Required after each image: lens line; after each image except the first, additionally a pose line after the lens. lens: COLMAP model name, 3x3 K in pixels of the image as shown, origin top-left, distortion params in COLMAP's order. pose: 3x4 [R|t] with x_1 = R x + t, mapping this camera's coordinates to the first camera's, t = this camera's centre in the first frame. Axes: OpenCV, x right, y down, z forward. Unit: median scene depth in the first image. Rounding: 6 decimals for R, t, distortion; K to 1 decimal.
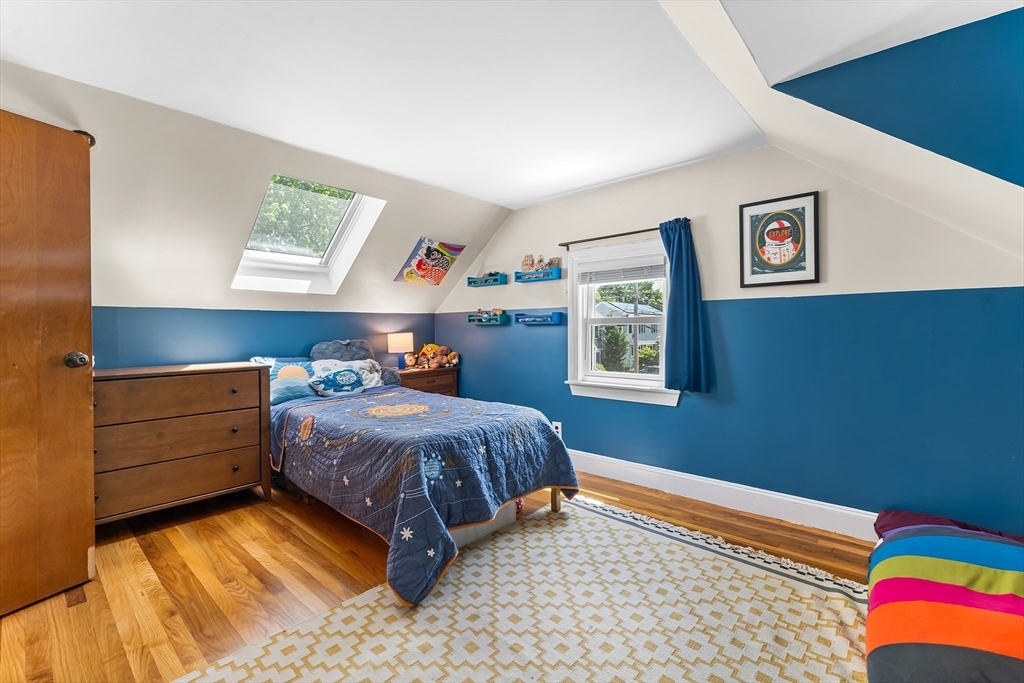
lens RADIAL K [[445.7, 0, 512.3], [0, 445.7, 327.4], [0, 0, 1]] dist [-0.002766, -0.000211]
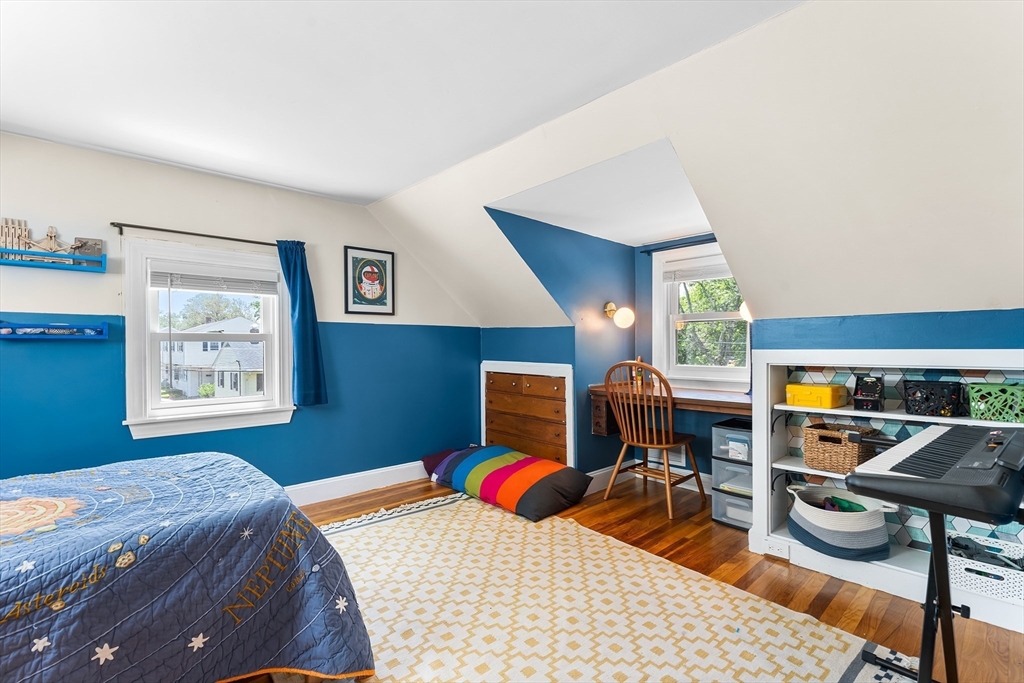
lens RADIAL K [[464.6, 0, 512.0], [0, 464.6, 341.5], [0, 0, 1]] dist [-0.000687, 0.000108]
pose [[0.100381, 0.012705, 0.994868, -0.726883], [-0.004954, 0.999912, -0.012269, 0.001432], [-0.994937, -0.003697, 0.100435, 0.430258]]
